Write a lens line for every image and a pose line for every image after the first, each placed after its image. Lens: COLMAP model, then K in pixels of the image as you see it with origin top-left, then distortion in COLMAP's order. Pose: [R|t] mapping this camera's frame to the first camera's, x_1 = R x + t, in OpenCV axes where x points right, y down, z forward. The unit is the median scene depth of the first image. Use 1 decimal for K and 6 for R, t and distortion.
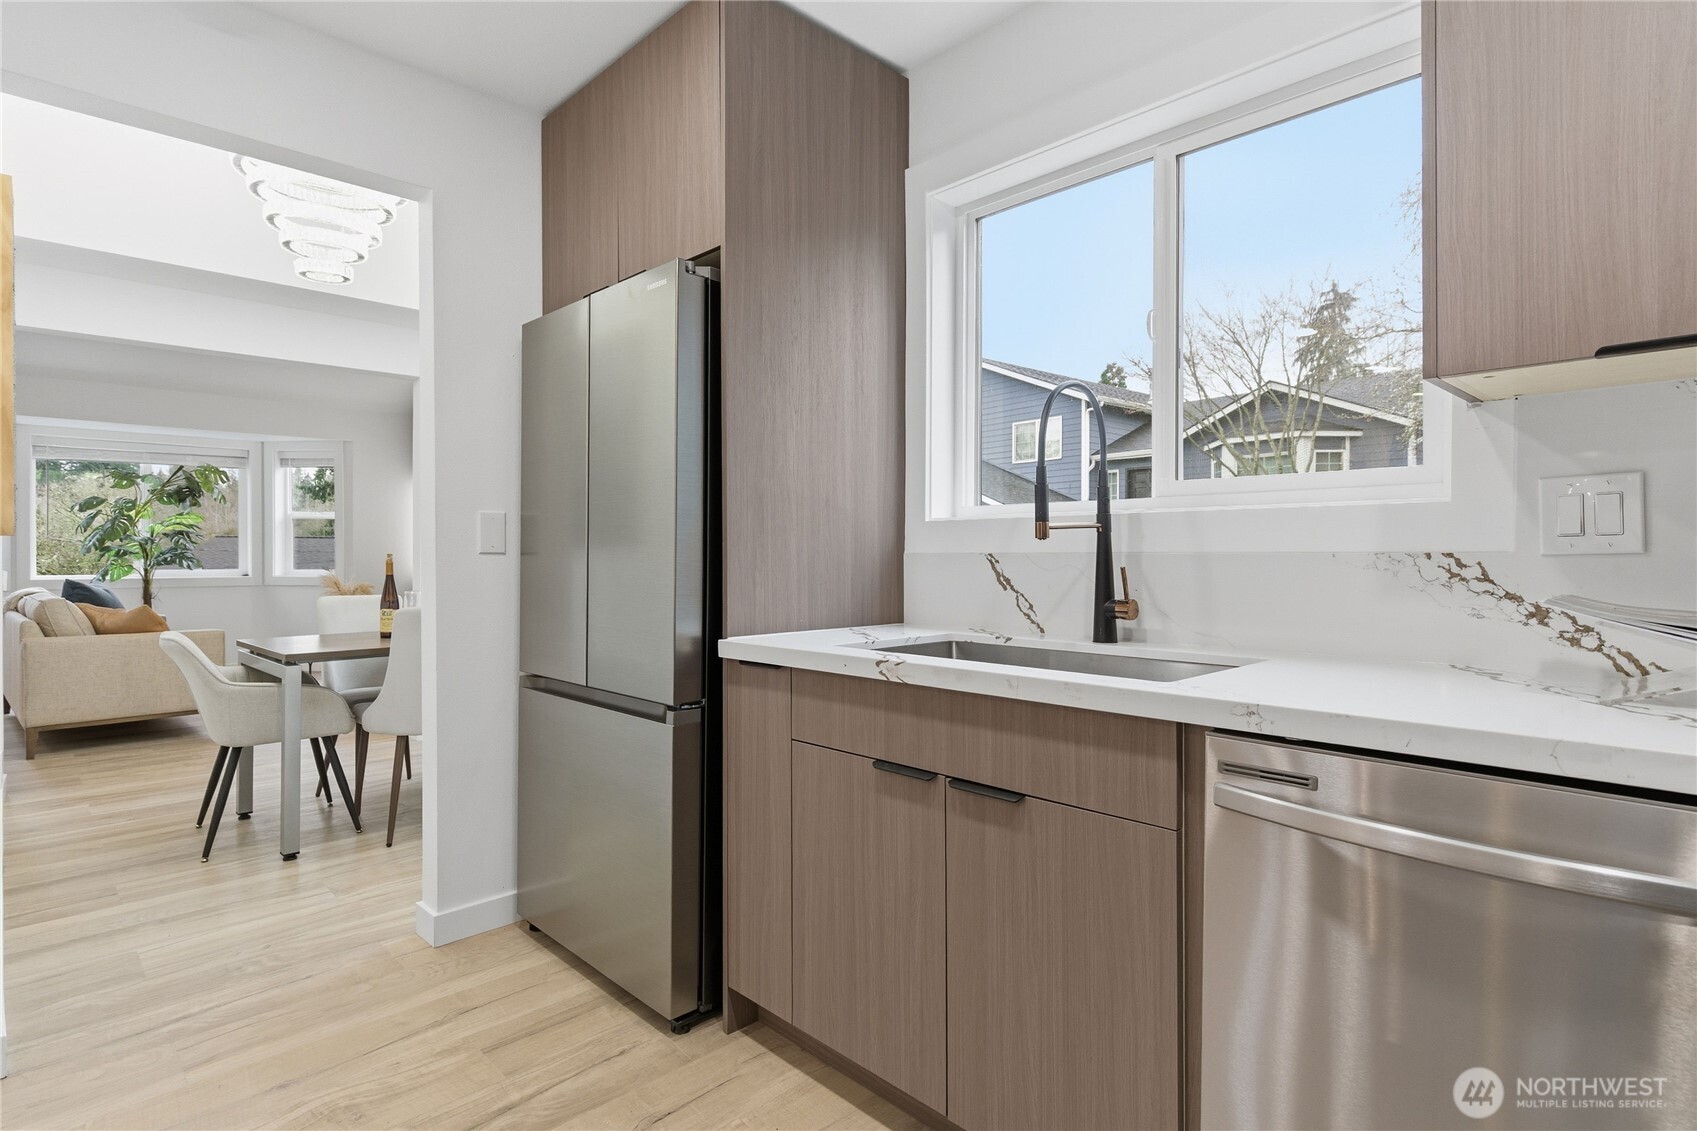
lens RADIAL K [[870.6, 0, 848.0], [0, 870.6, 561.7], [0, 0, 1]] dist [-0.002009, 0.001134]
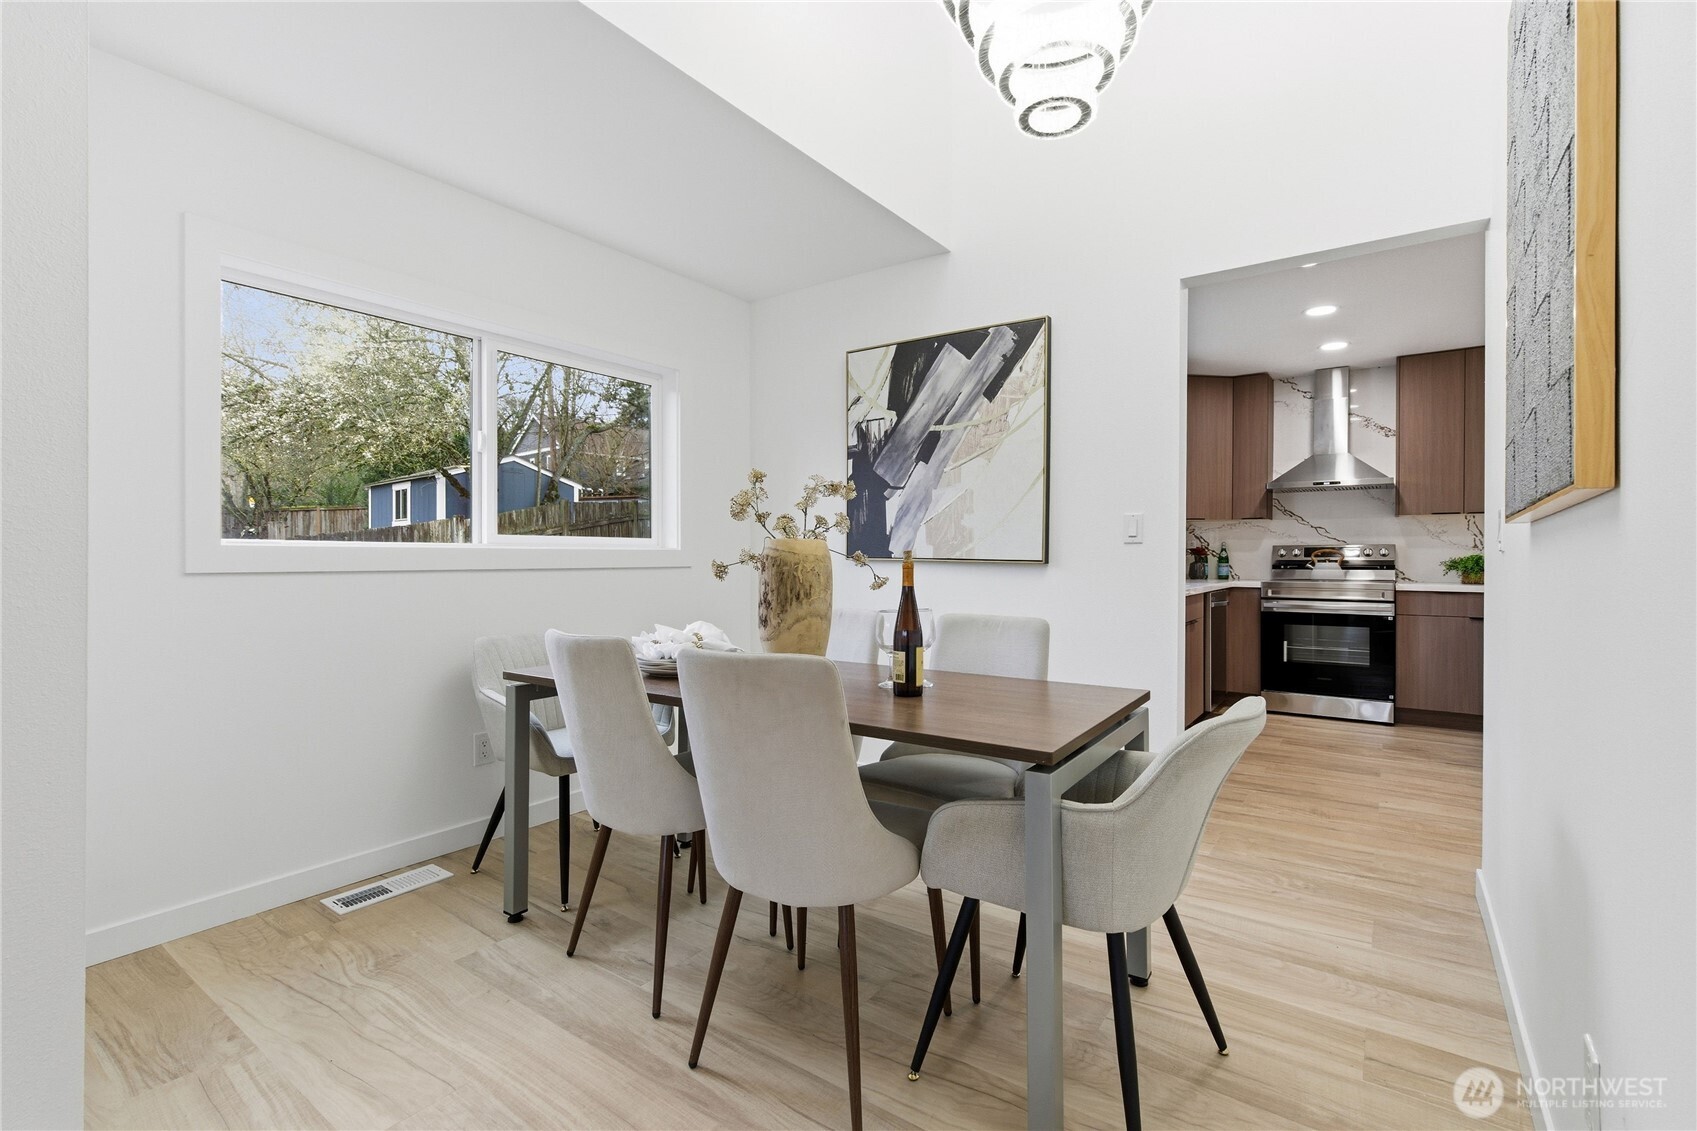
lens RADIAL K [[774.2, 0, 843.0], [0, 774.2, 560.7], [0, 0, 1]] dist [0.013644, -0.000217]
pose [[-0.181646, -0.008925, 0.983323, -2.351056], [0.000170, 0.999959, 0.009107, -0.014760], [-0.983364, 0.001821, -0.181637, 2.606641]]
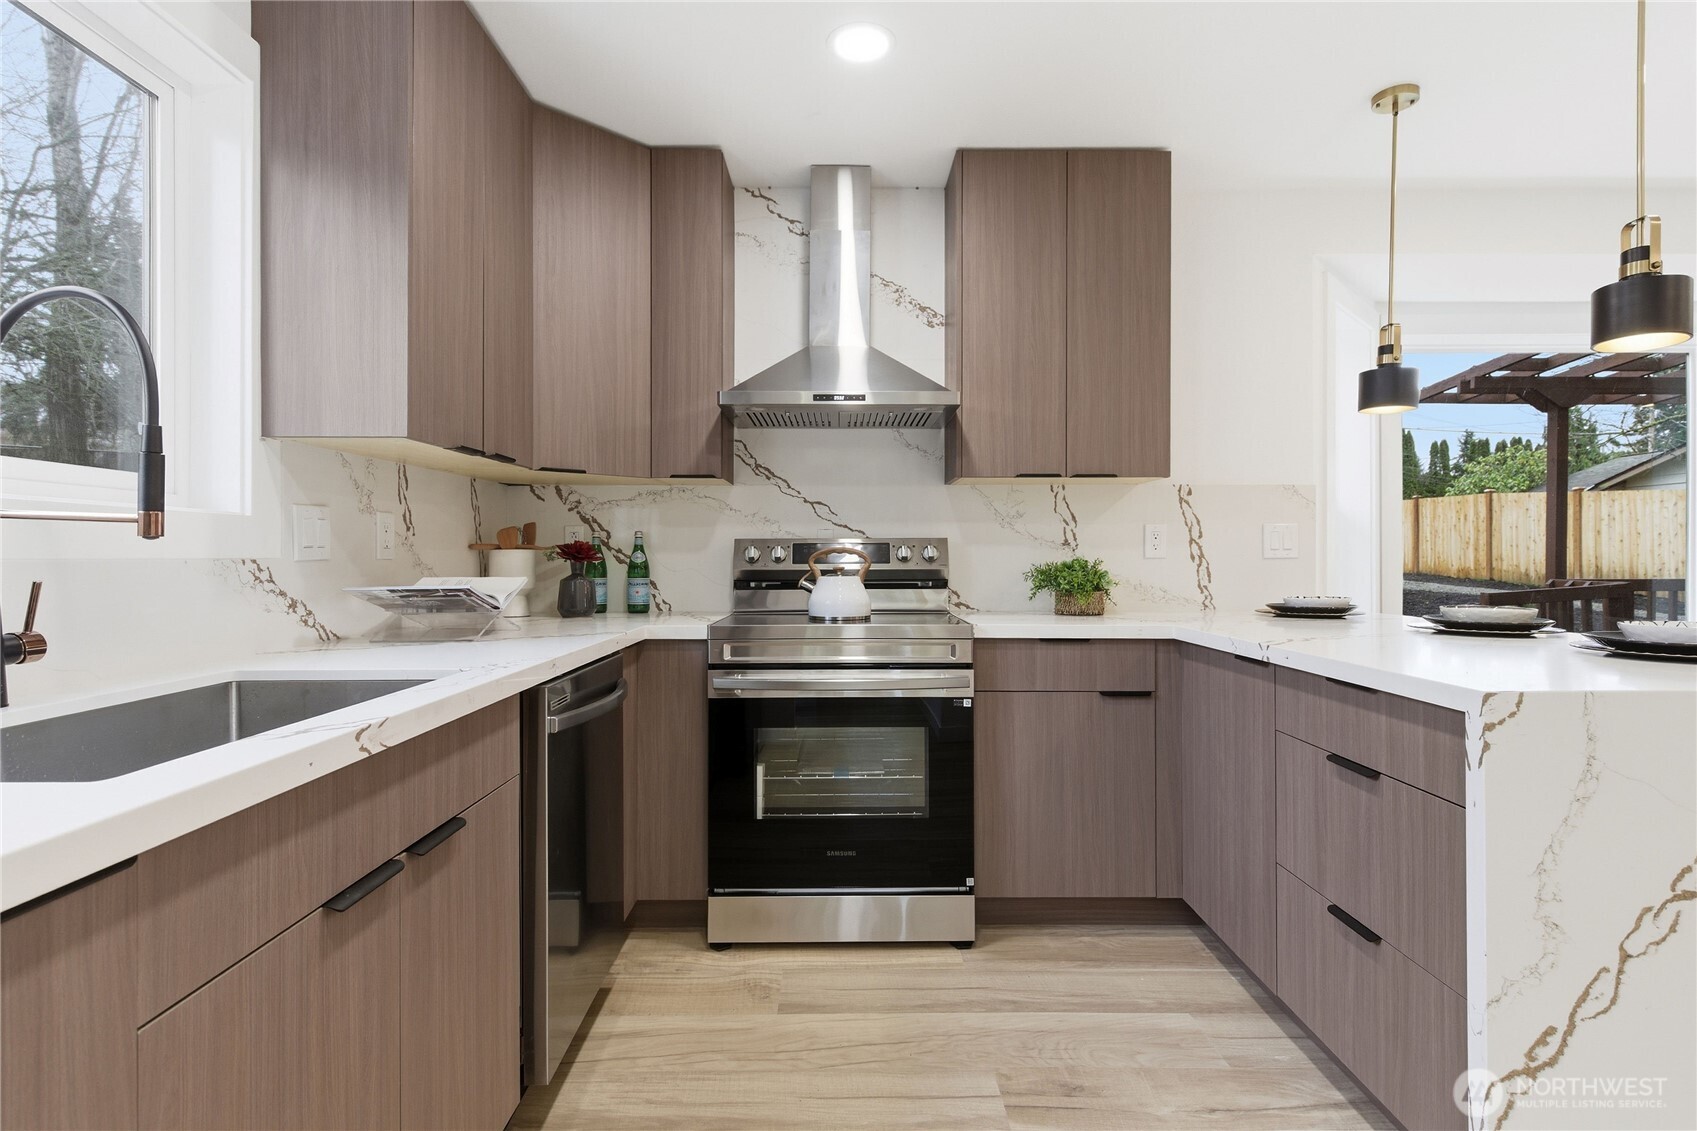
lens RADIAL K [[830.0, 0, 848.3], [0, 830.0, 562.0], [0, 0, 1]] dist [0.002471, 0.000093]
pose [[-0.730142, -0.004278, 0.683282, -0.624651], [-0.000490, 0.999983, 0.005738, -0.012580], [-0.683295, 0.003855, -0.730132, 1.175812]]
